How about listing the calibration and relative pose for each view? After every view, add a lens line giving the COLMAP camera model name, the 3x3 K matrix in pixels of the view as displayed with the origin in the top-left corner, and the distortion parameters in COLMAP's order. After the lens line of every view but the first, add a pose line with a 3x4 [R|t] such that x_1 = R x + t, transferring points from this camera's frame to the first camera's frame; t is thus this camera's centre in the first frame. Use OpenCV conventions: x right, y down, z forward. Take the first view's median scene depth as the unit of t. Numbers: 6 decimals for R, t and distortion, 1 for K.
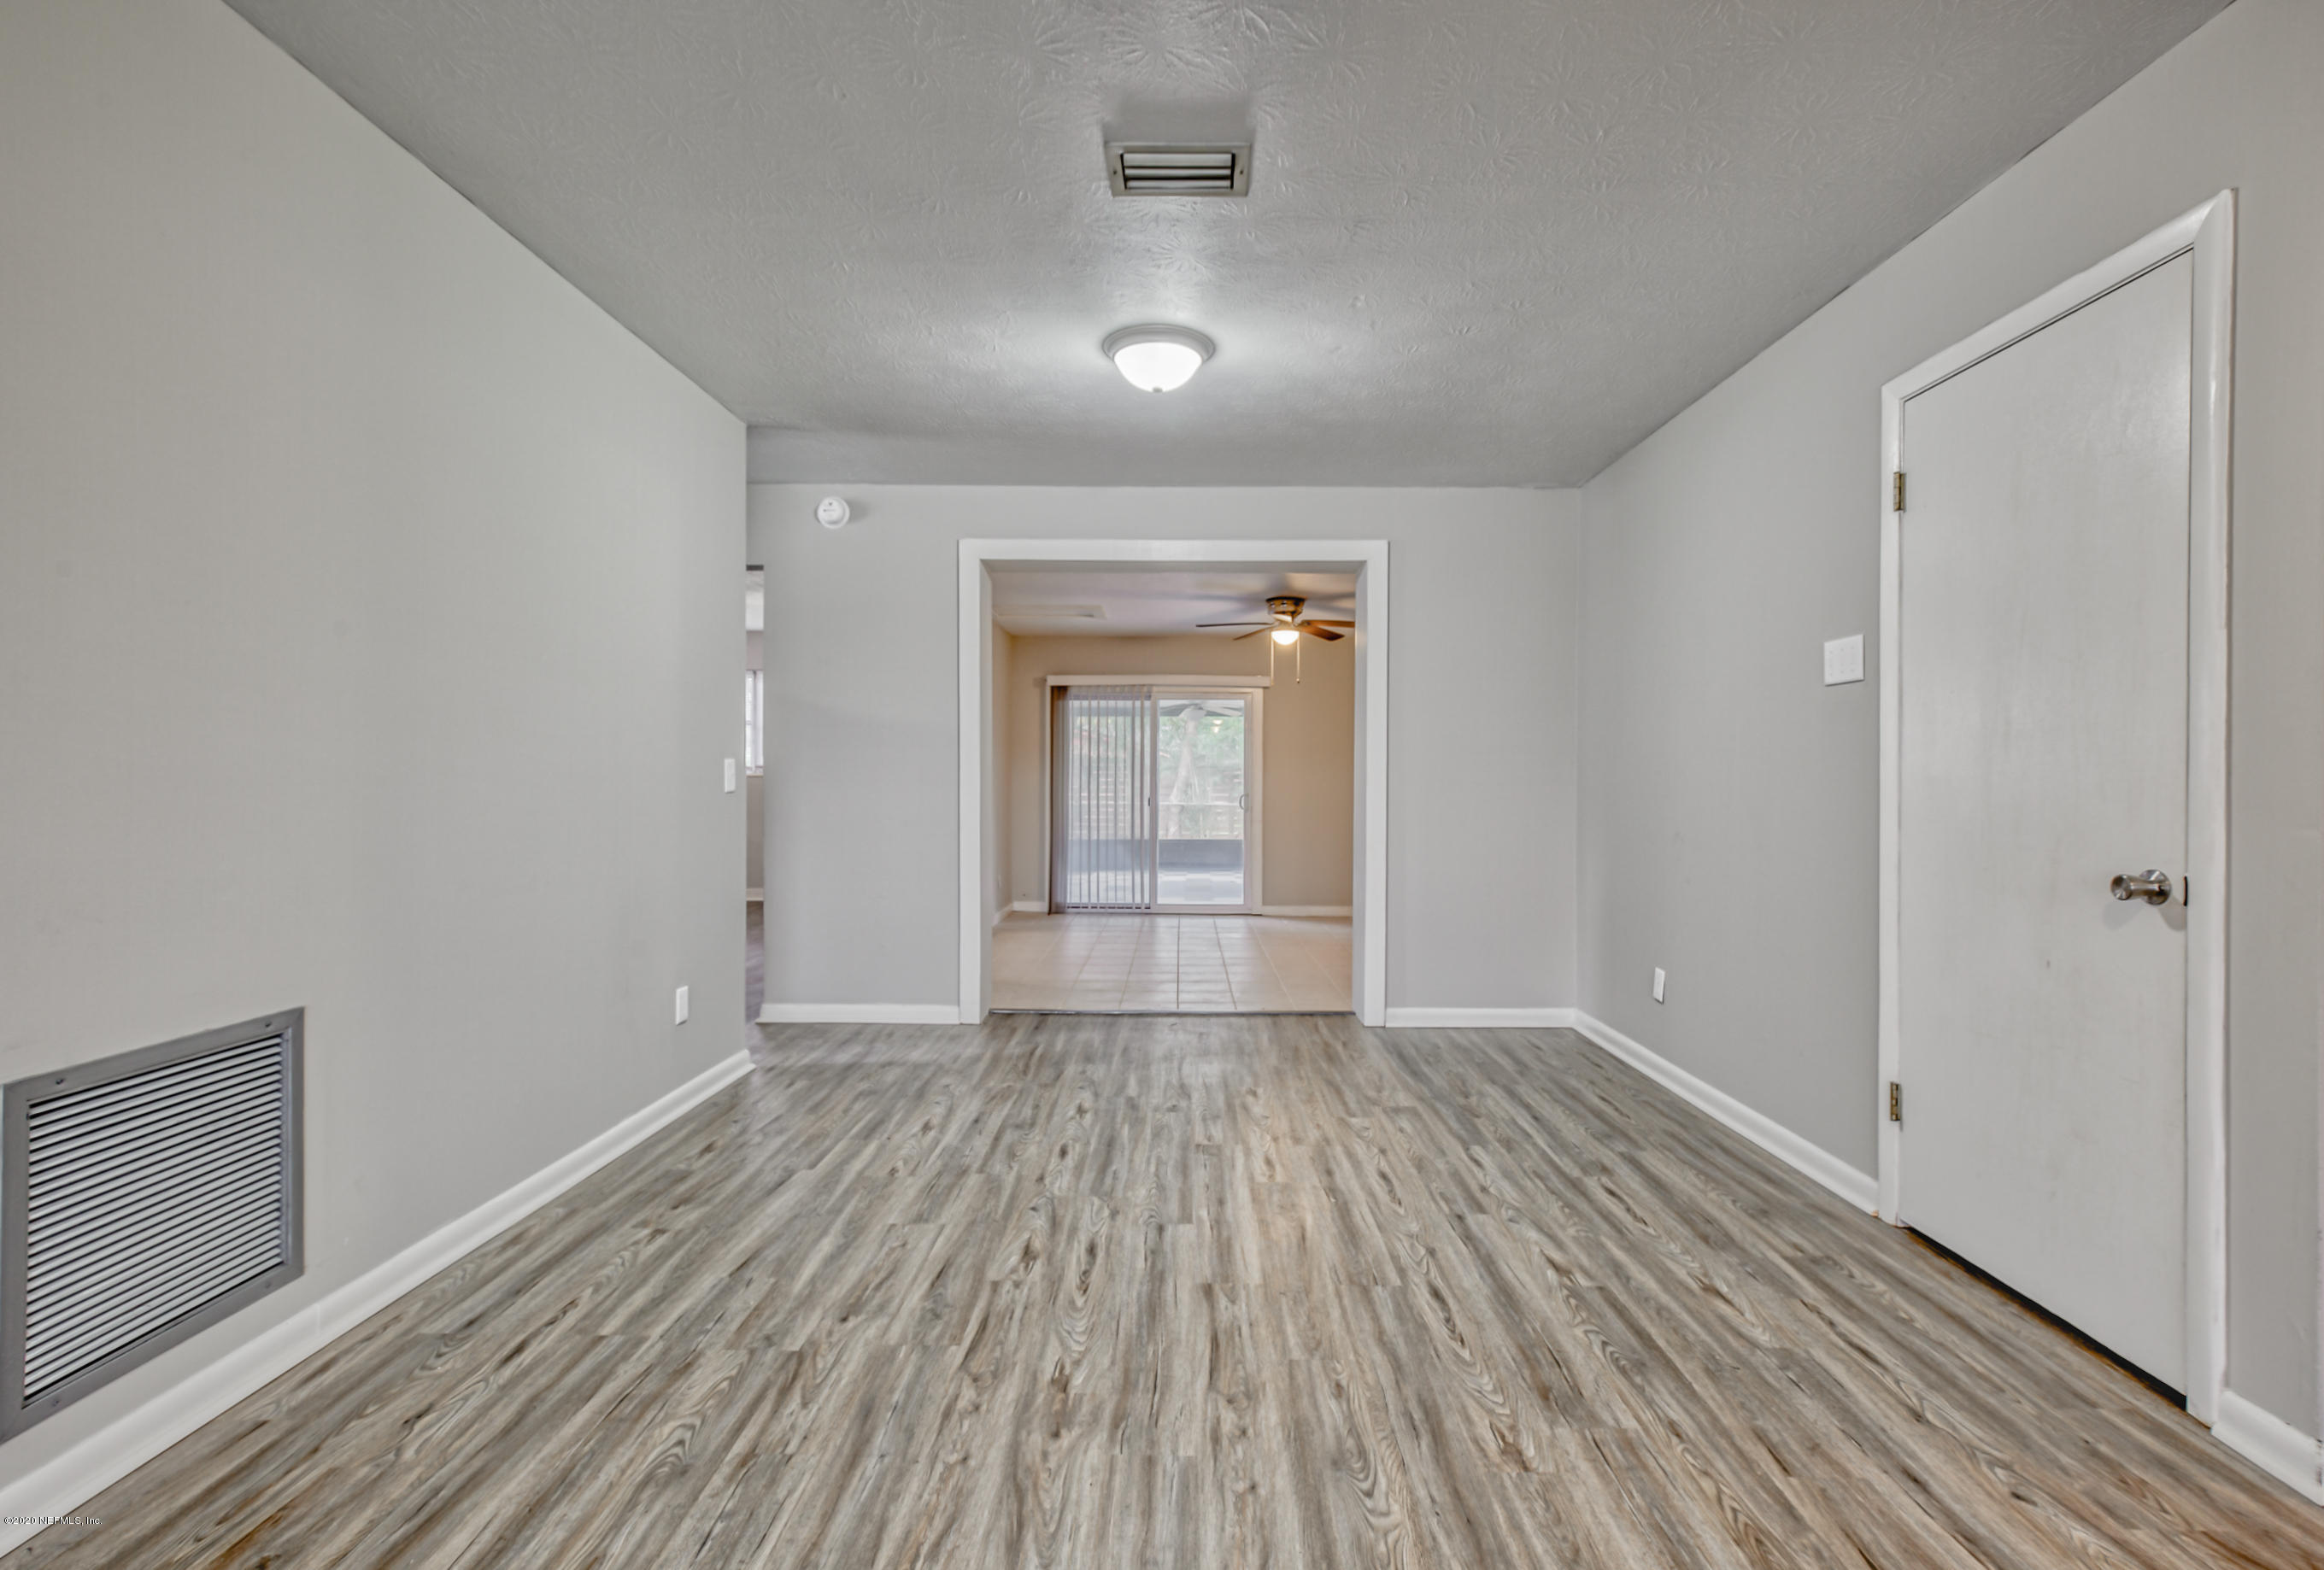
lens RADIAL K [[1179.7, 0, 1162.0], [0, 1179.7, 785.0], [0, 0, 1]] dist [-0.000212, 0.002330]
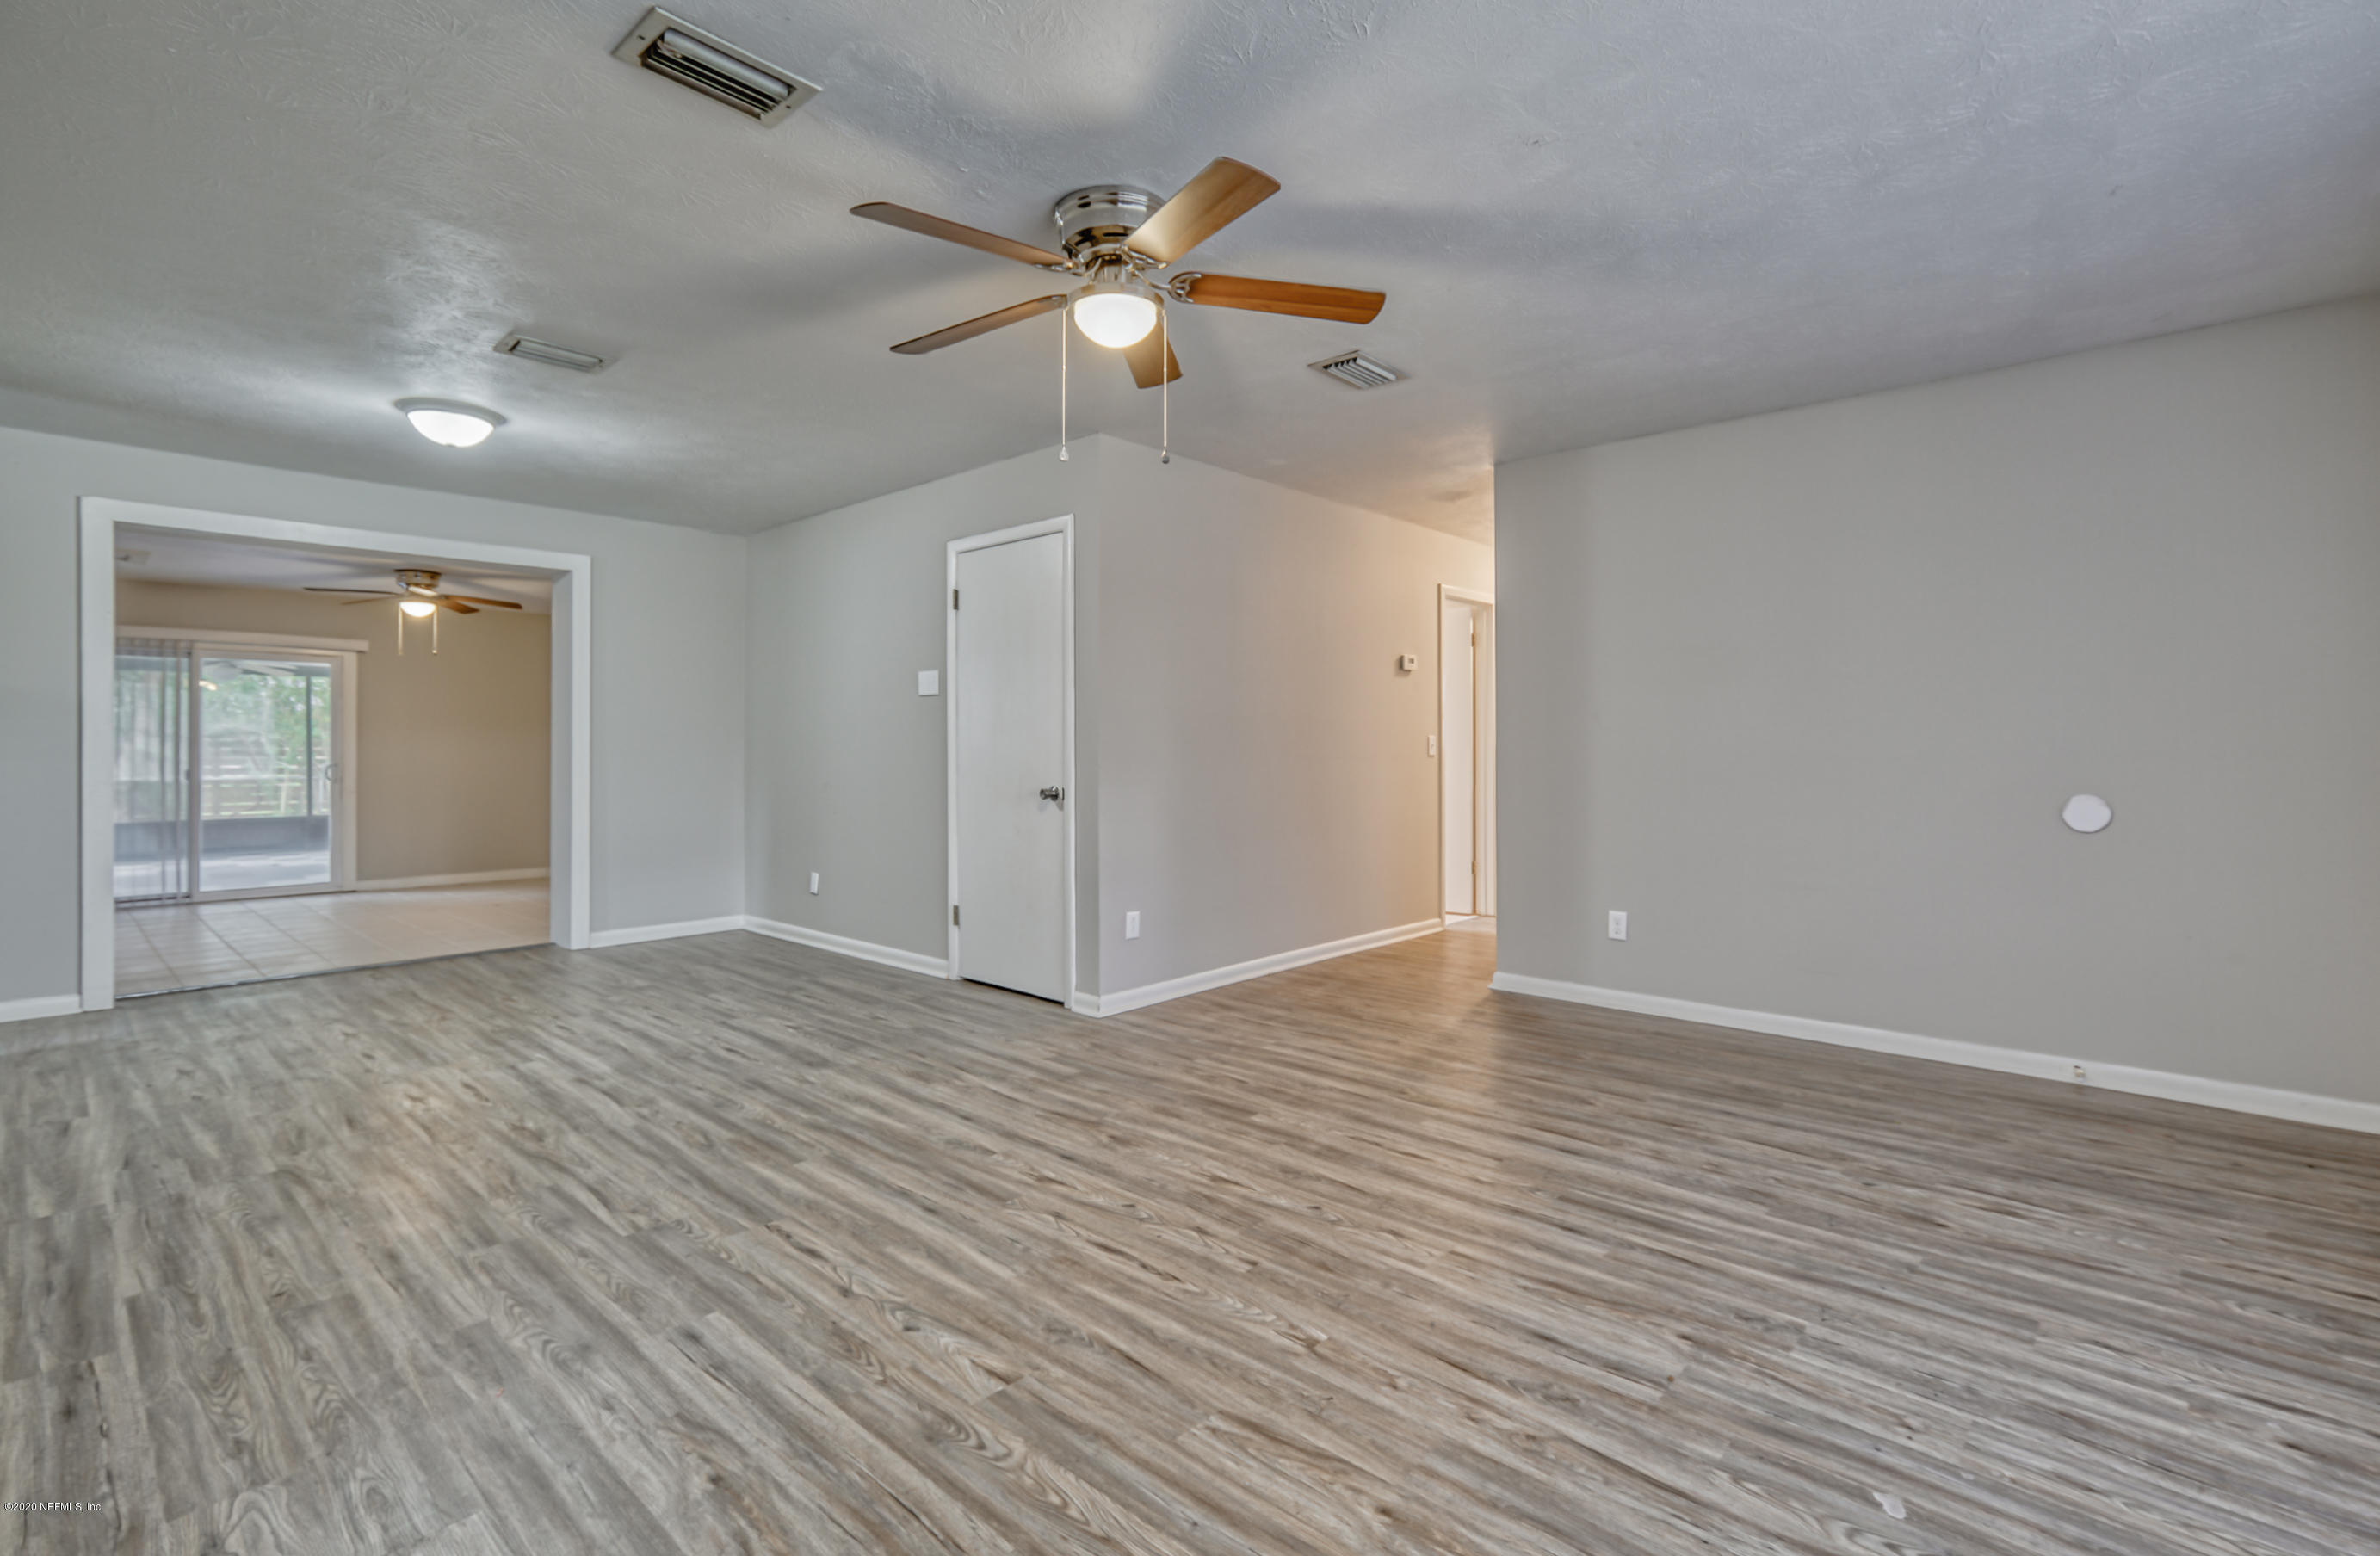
lens RADIAL K [[1075.2, 0, 1199.4], [0, 1075.2, 741.8], [0, 0, 1]] dist [0.001171, 0.000163]
pose [[0.696790, -0.003825, 0.717265, -0.273078], [0.008815, 0.999956, -0.003231, -0.004174], [-0.717221, 0.008574, 0.696793, -0.386990]]
